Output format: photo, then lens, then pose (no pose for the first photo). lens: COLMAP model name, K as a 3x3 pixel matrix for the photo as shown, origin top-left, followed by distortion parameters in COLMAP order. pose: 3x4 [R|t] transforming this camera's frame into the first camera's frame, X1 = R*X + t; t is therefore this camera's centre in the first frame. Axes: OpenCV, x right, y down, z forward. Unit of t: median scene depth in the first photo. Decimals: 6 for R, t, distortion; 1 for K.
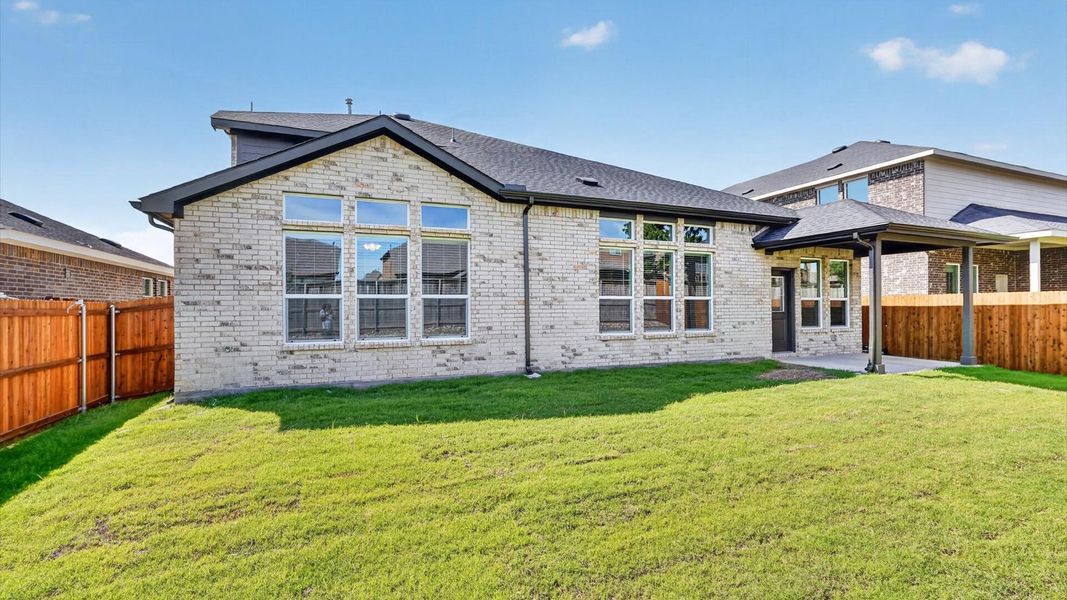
lens RADIAL K [[481.4, 0, 555.9], [0, 481.4, 303.6], [0, 0, 1]] dist [-0.009283, 0.001564]
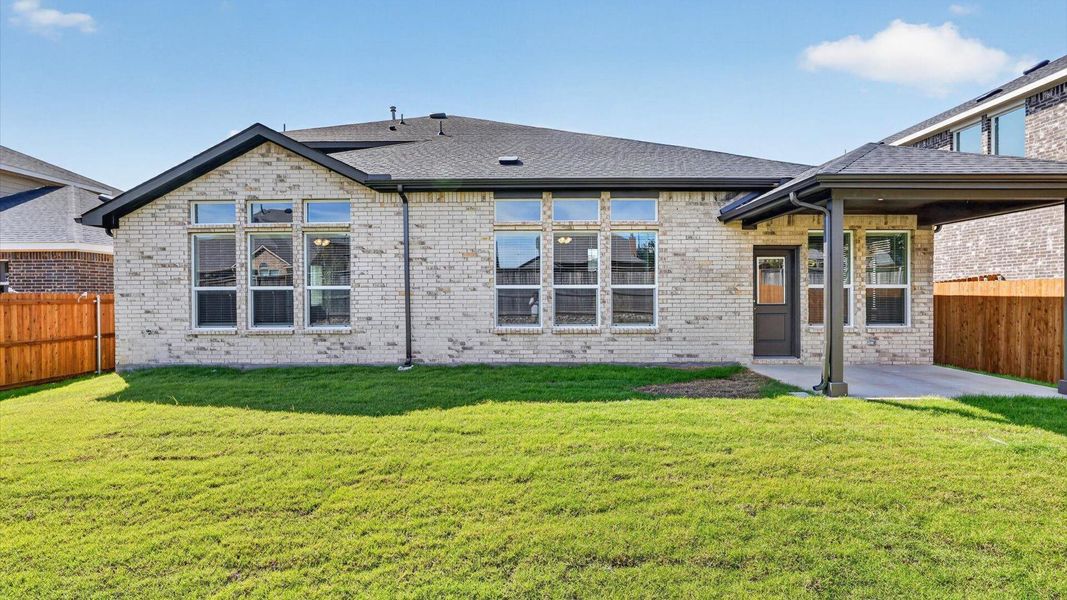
lens RADIAL K [[481.4, 0, 537.1], [0, 481.4, 303.5], [0, 0, 1]] dist [-0.009283, 0.001564]
pose [[0.915688, 0.006632, -0.401836, 0.553584], [0.003286, 0.999707, 0.023987, -0.003797], [0.401877, -0.023285, 0.915397, 0.202098]]
